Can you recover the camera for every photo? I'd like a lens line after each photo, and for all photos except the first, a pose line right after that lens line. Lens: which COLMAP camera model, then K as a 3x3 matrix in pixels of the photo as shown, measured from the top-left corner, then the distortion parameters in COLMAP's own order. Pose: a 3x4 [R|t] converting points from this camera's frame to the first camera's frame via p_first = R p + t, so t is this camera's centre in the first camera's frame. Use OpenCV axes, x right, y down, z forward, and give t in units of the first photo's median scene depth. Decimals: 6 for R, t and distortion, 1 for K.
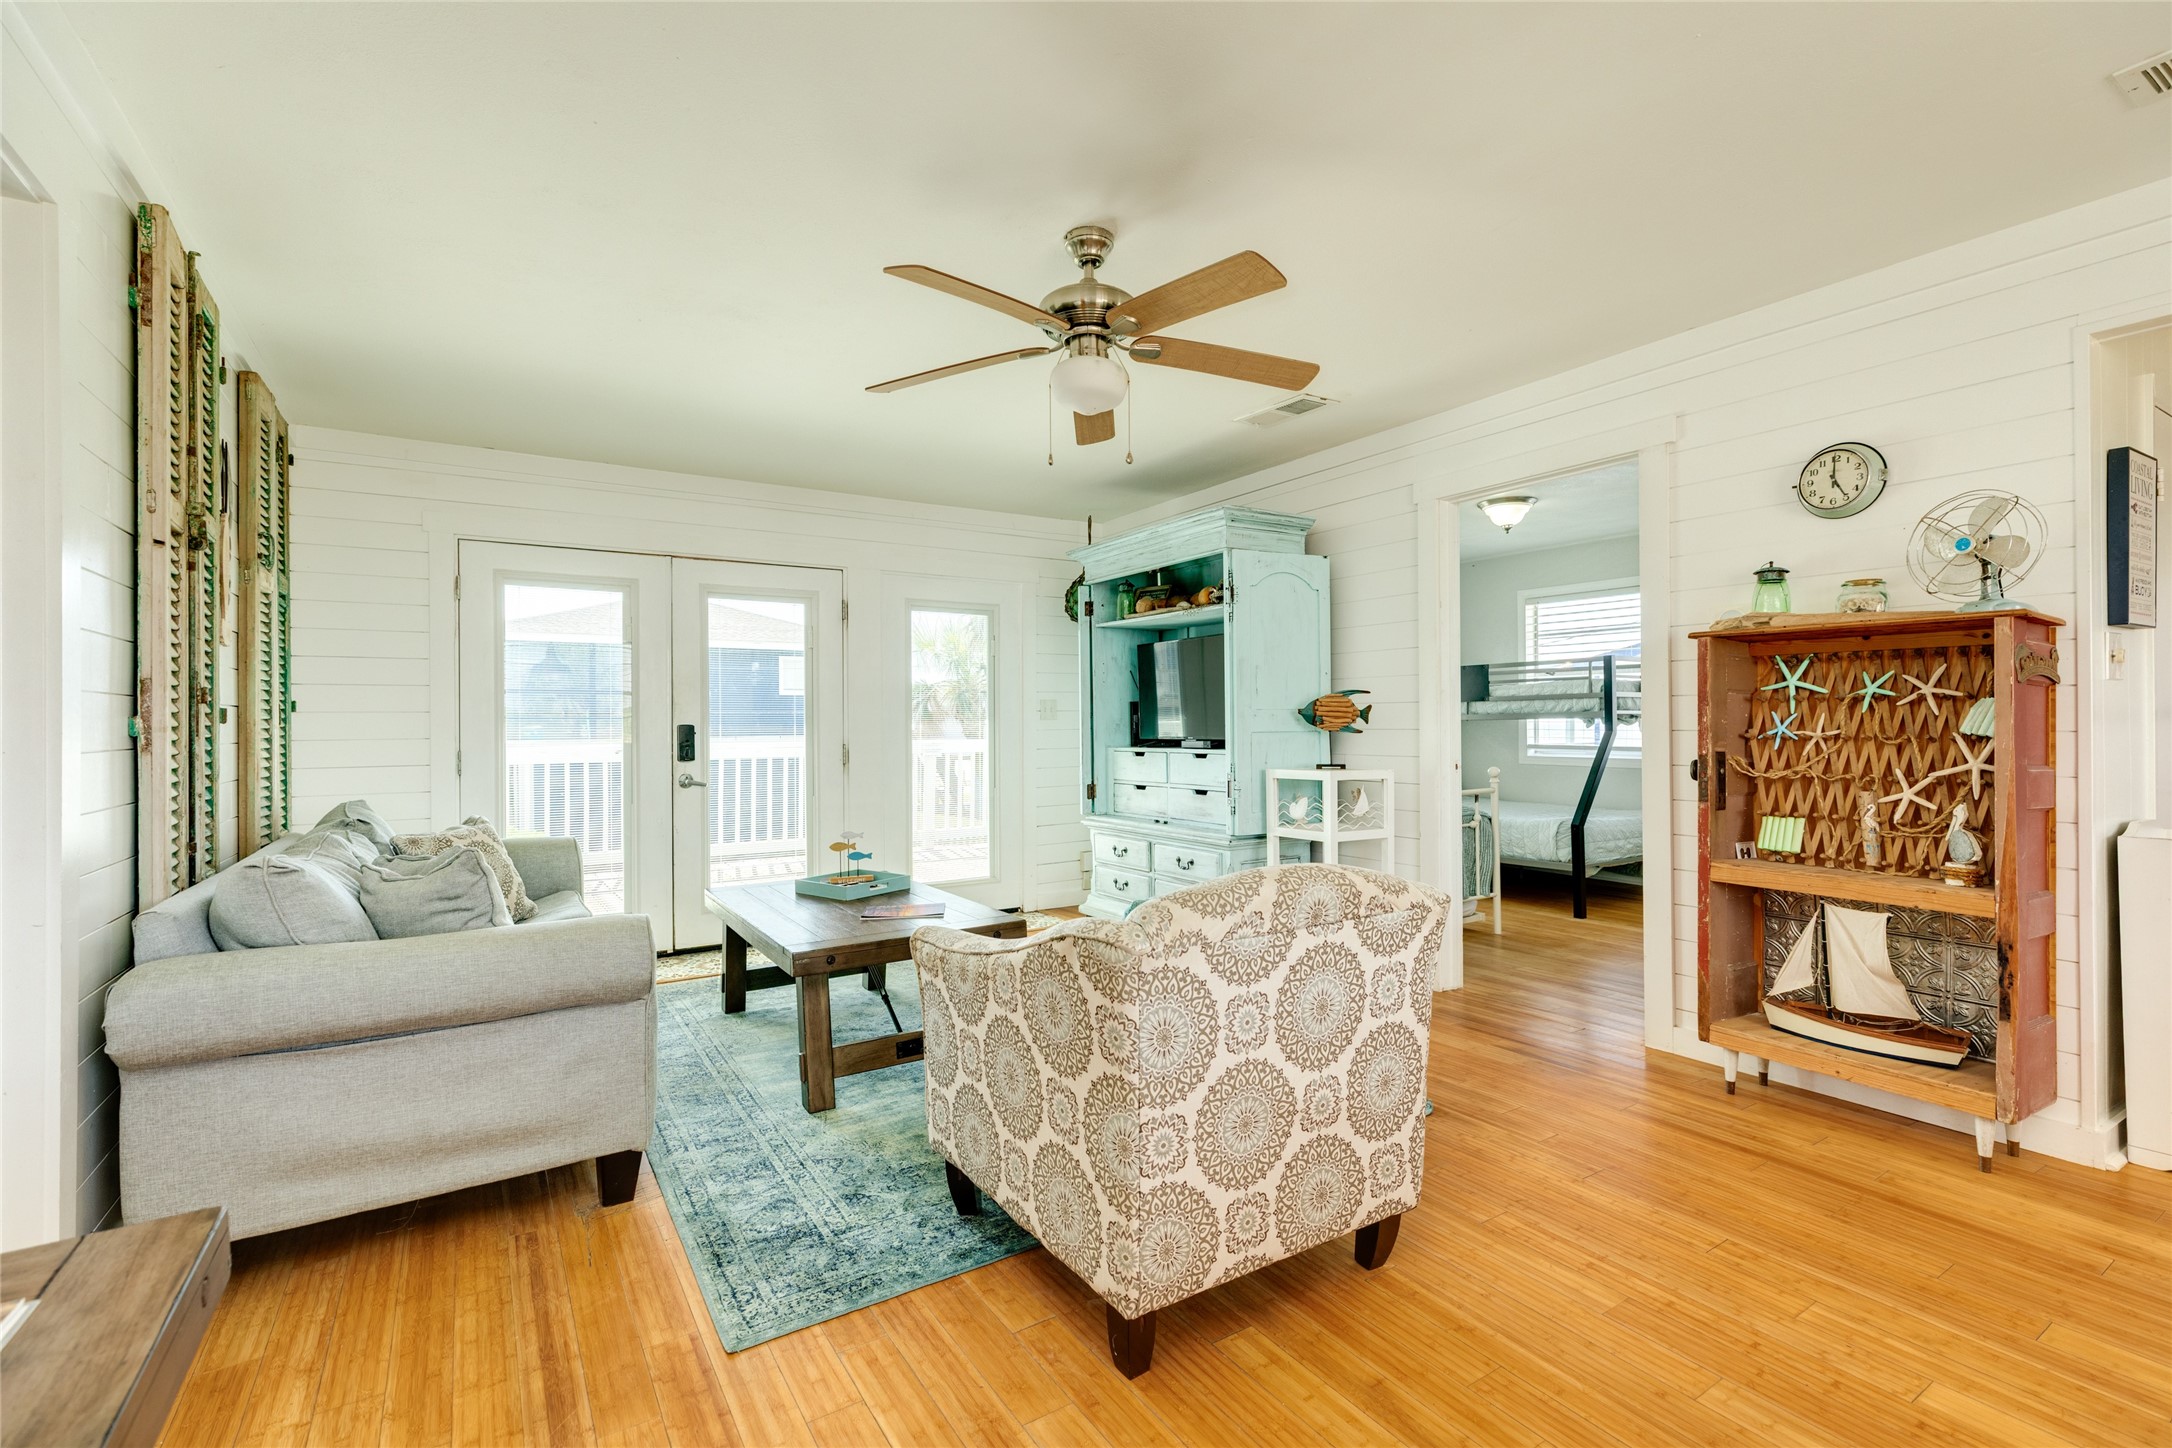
lens RADIAL K [[966.4, 0, 1084.3], [0, 966.4, 724.2], [0, 0, 1]] dist [0.005325, -0.000521]
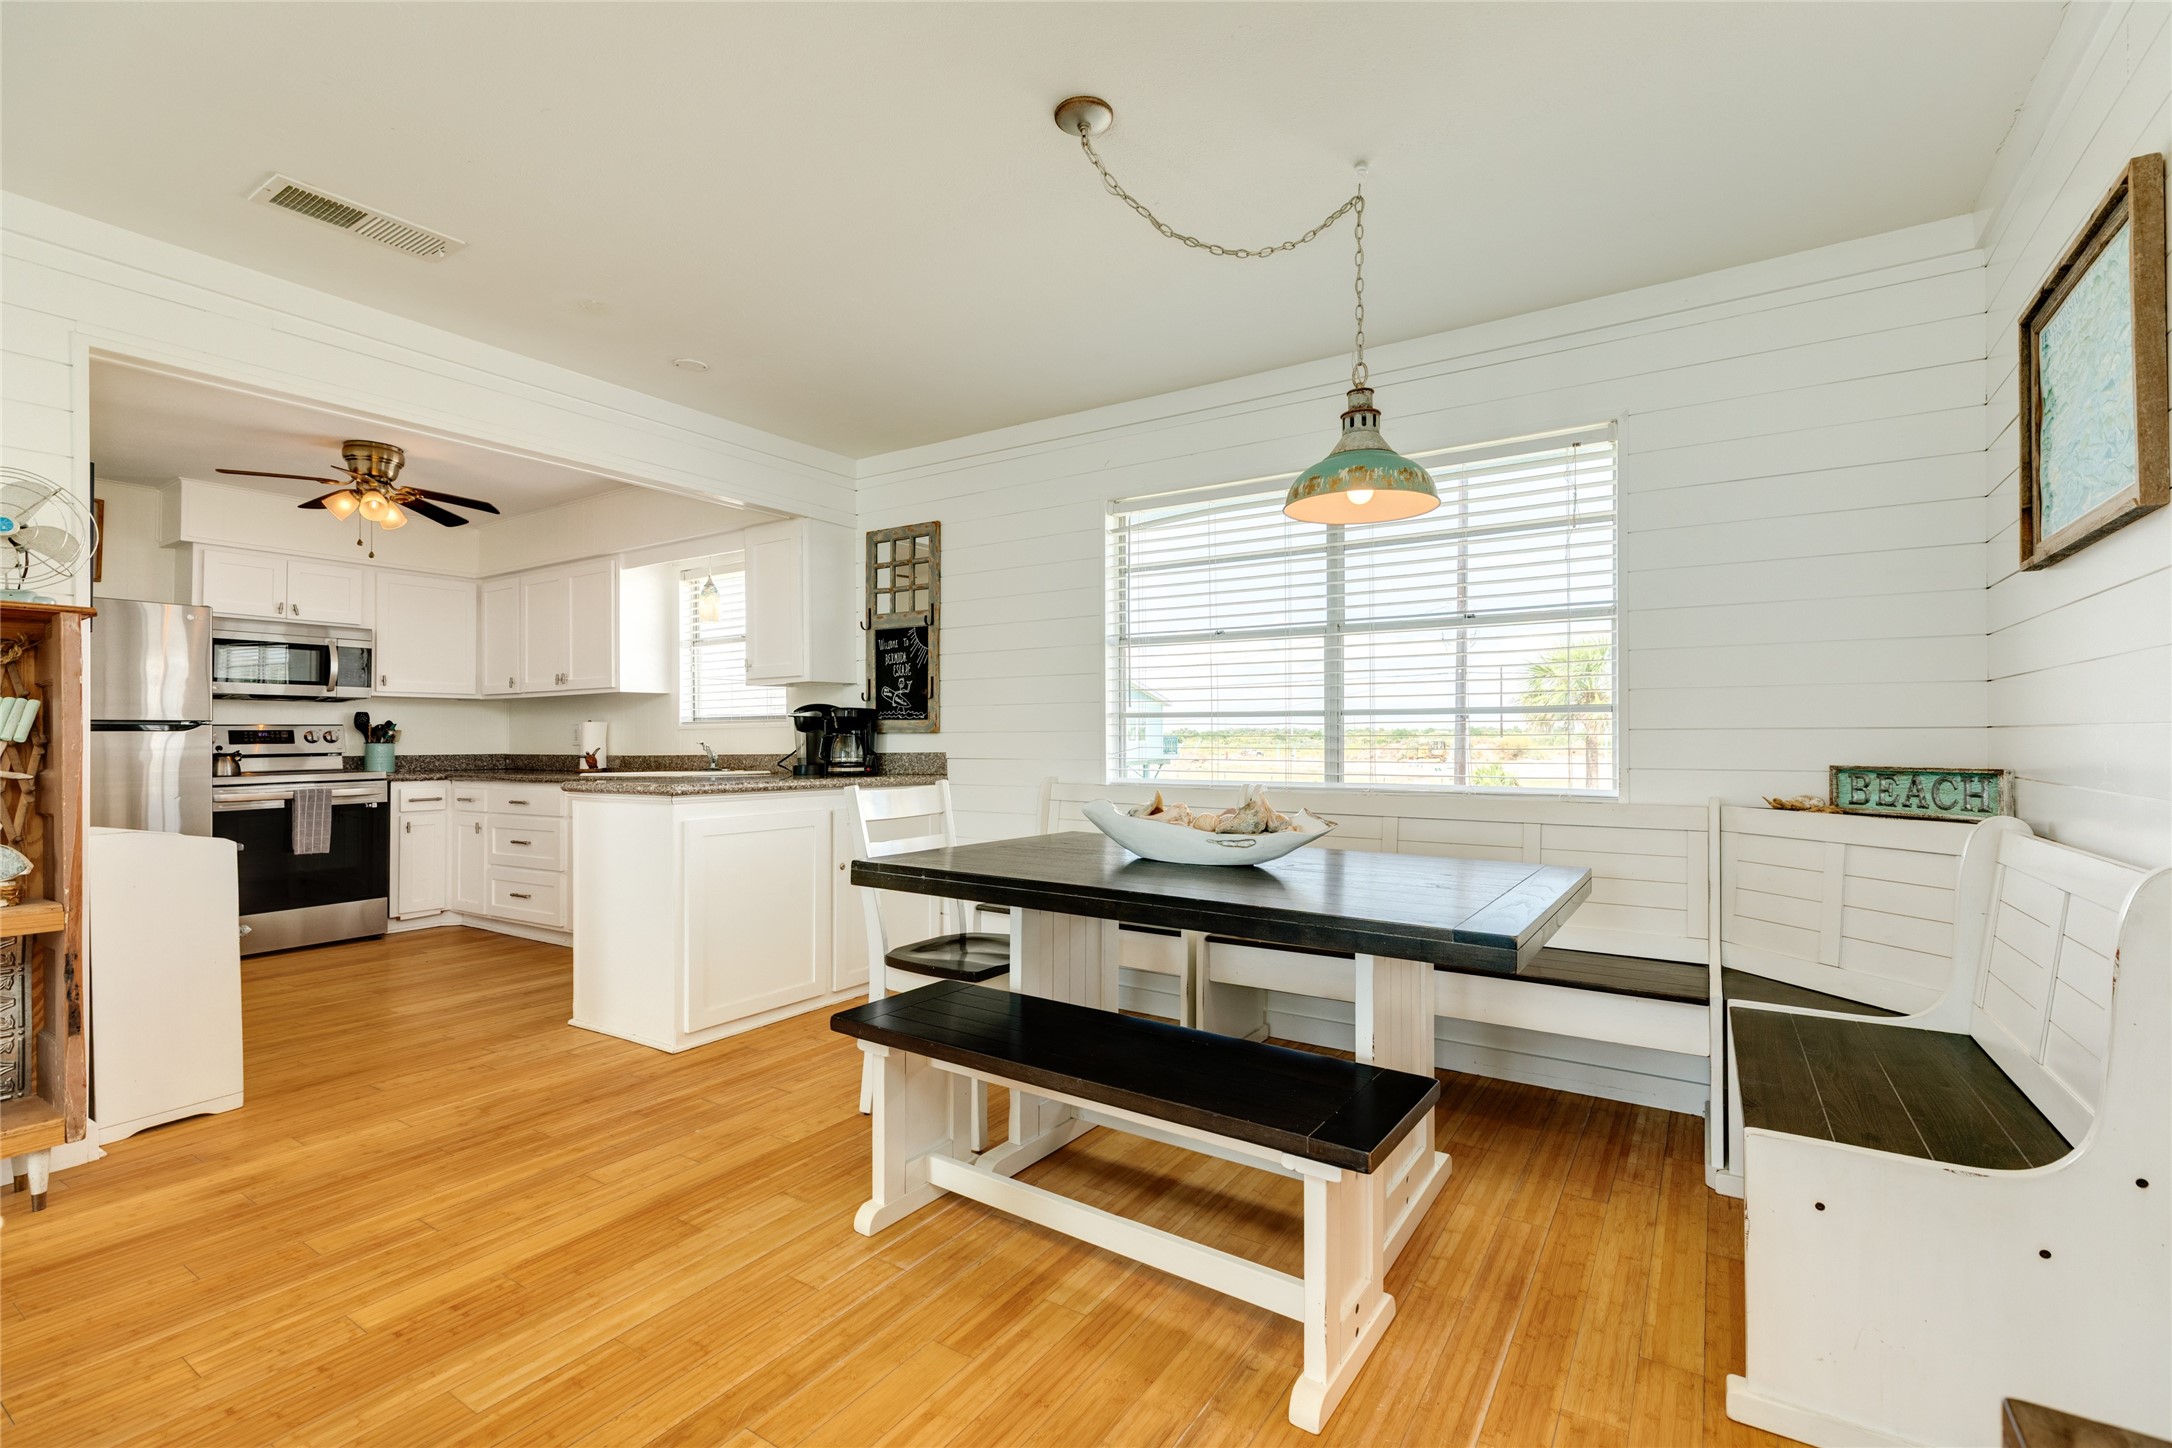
lens RADIAL K [[966.4, 0, 1084.4], [0, 966.4, 721.2], [0, 0, 1]] dist [0.005325, -0.000521]
pose [[-0.410739, 0.018156, 0.911572, -0.316586], [0.009101, 0.999834, -0.015813, 0.018578], [-0.911708, 0.001801, -0.410836, 0.450412]]
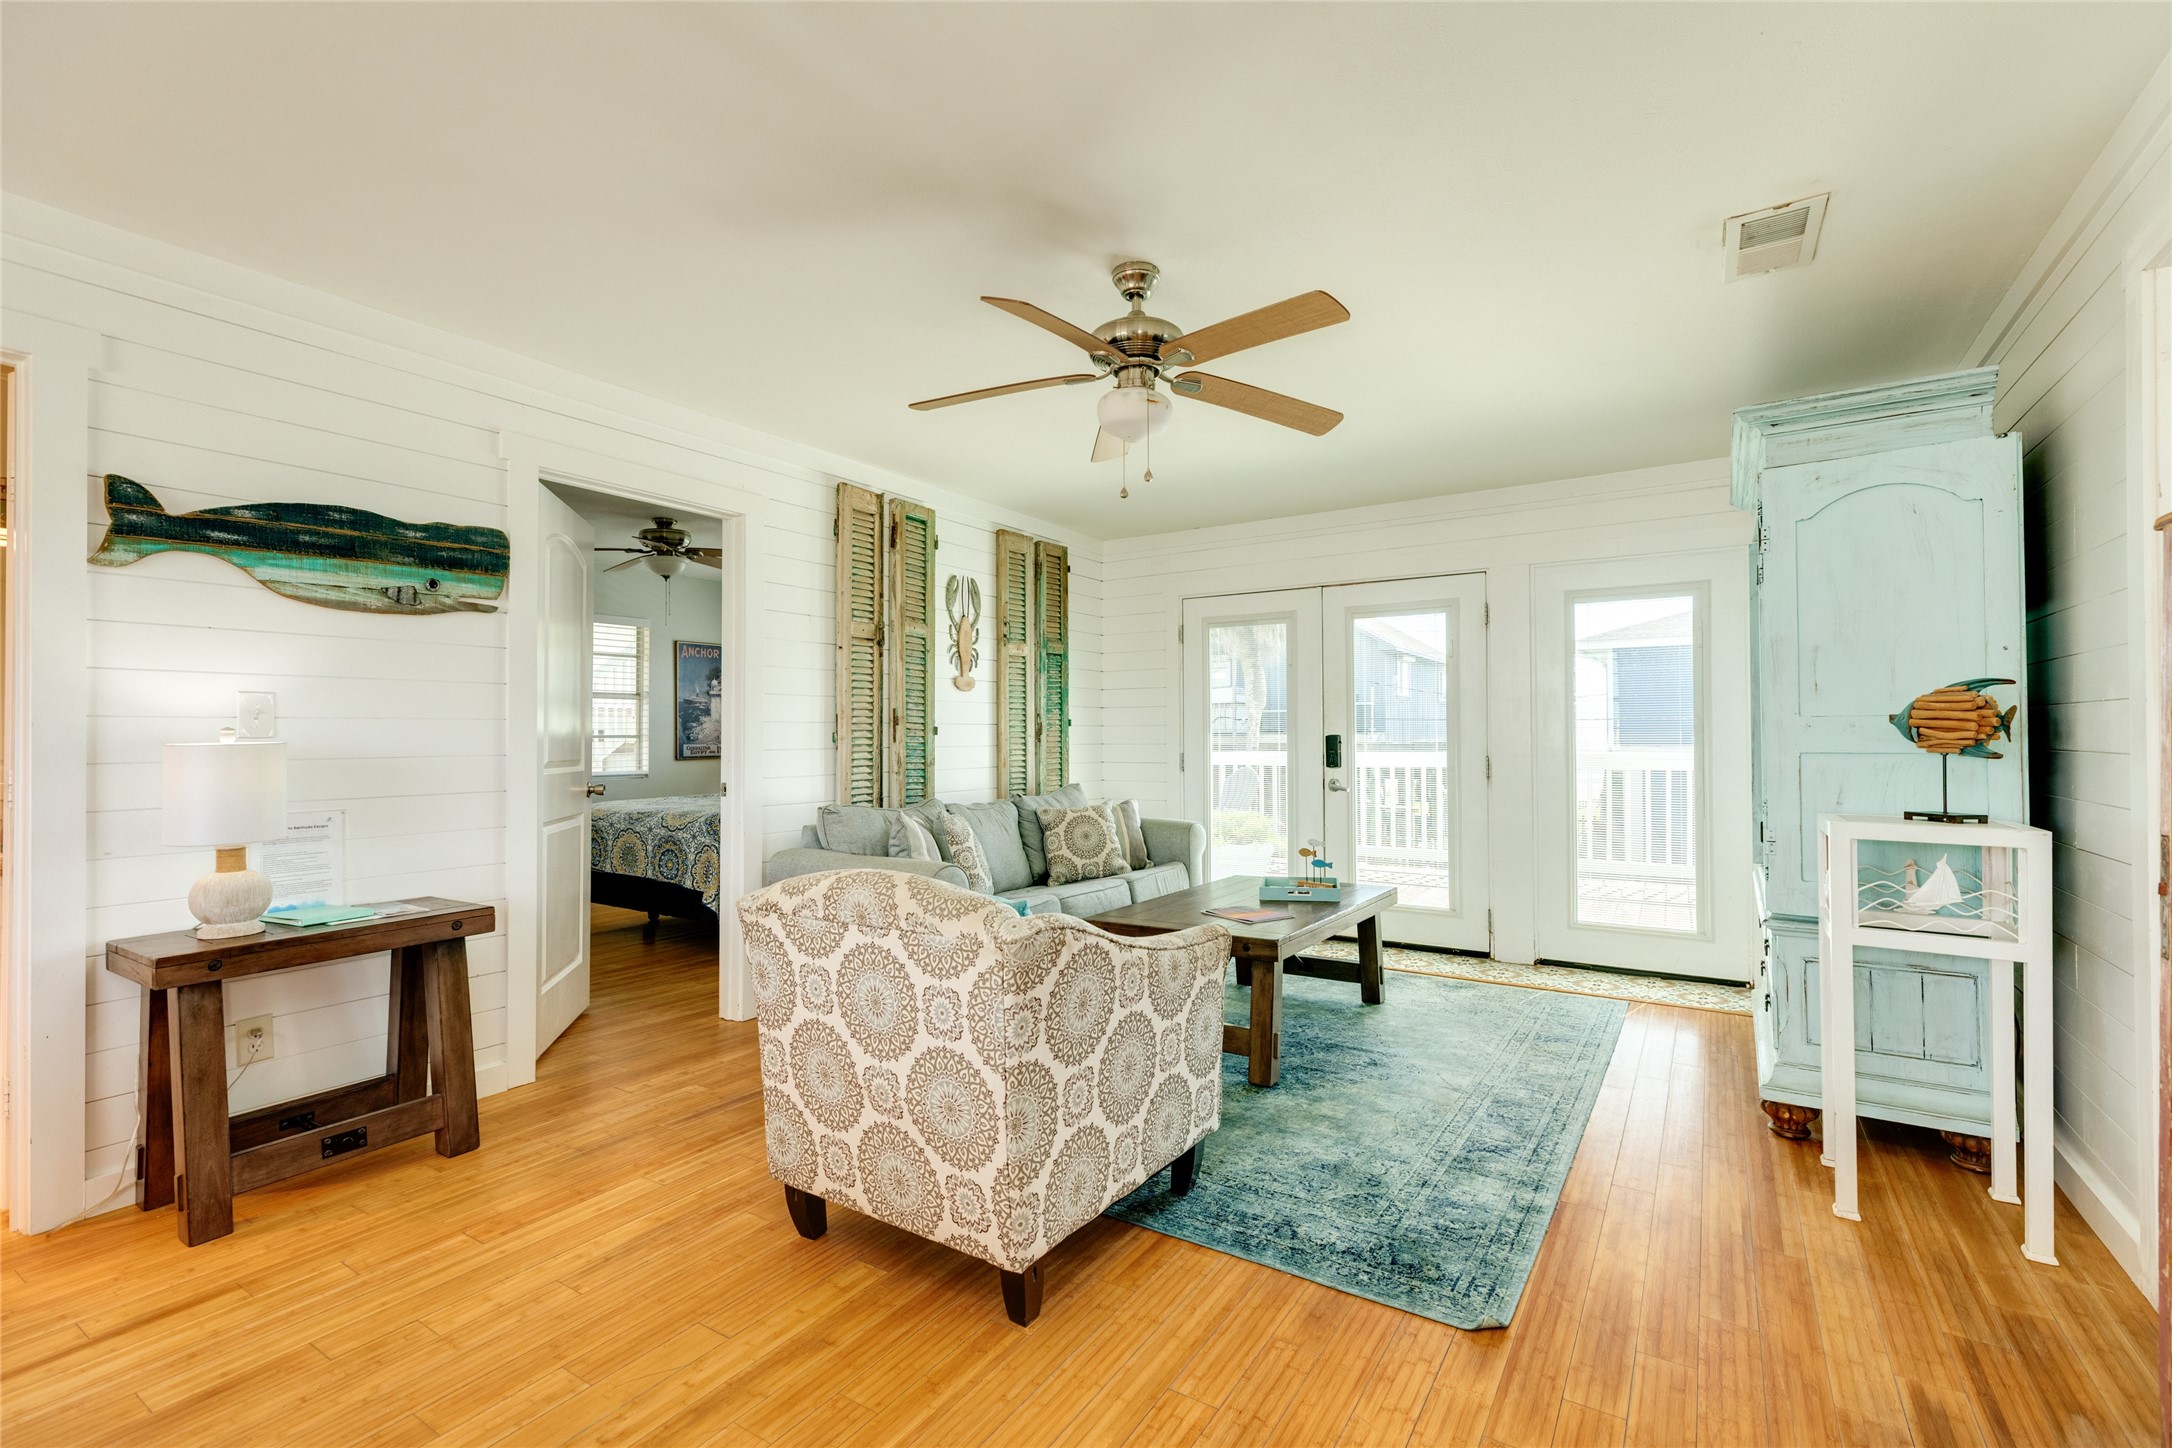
lens RADIAL K [[966.4, 0, 1090.1], [0, 966.4, 724.0], [0, 0, 1]] dist [0.005325, -0.000521]
pose [[0.415333, -0.006557, -0.909646, 0.937584], [0.002096, 0.999978, -0.006251, -0.011708], [0.909667, 0.000690, 0.415338, 0.530552]]
